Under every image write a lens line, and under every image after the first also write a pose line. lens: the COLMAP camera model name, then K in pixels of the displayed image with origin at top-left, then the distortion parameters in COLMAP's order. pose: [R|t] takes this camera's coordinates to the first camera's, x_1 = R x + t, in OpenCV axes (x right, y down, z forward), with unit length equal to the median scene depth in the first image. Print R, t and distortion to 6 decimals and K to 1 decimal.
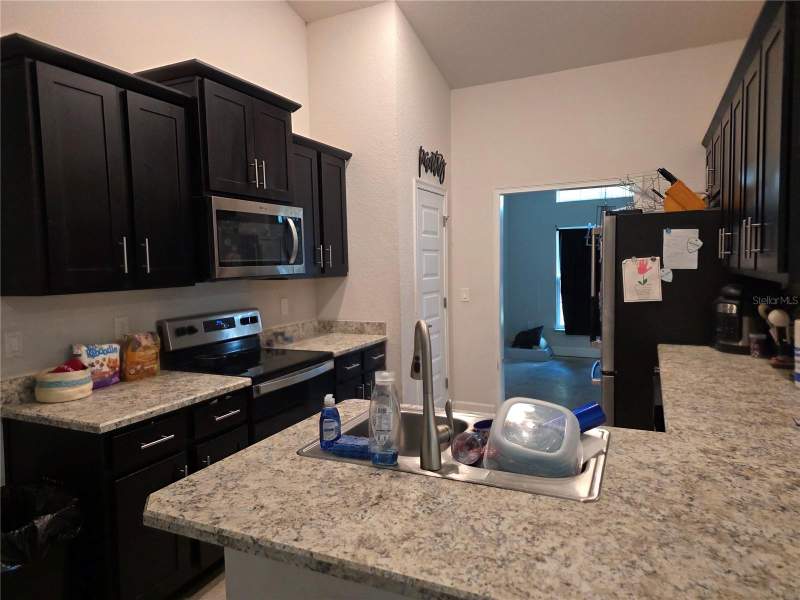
lens RADIAL K [[535.2, 0, 400.0], [0, 535.2, 300.0], [0, 0, 1]] dist [0.109327, -0.084021]
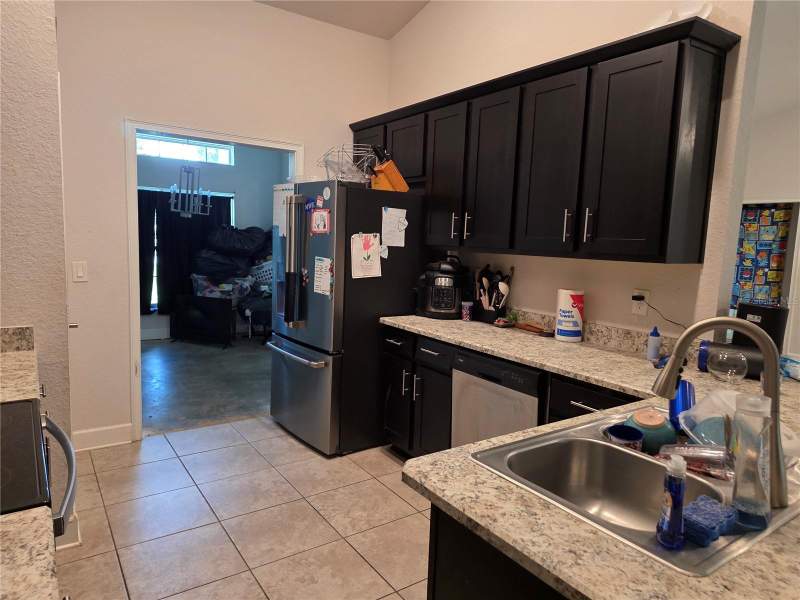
lens RADIAL K [[535.2, 0, 400.0], [0, 535.2, 300.0], [0, 0, 1]] dist [0.109327, -0.084021]
pose [[0.498106, -0.067501, 0.864485, -0.387285], [0.017305, 0.997541, 0.067920, -0.022538], [-0.866943, -0.018871, 0.498049, 0.464401]]
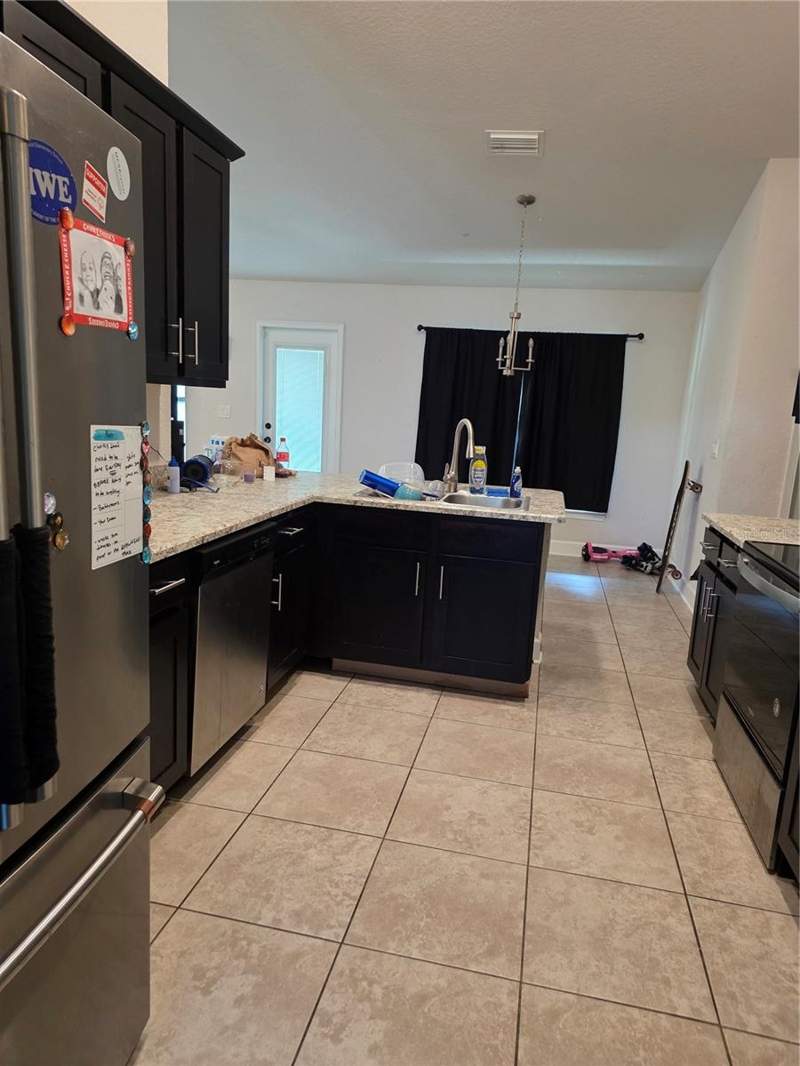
lens RADIAL K [[713.1, 0, 400.0], [0, 713.1, 533.0], [0, 0, 1]] dist [0.109327, -0.084021]
pose [[-0.968967, 0.001887, -0.247183, 0.336935], [-0.061408, 0.966786, 0.248102, -0.079765], [0.239441, 0.255582, -0.936667, 1.435348]]
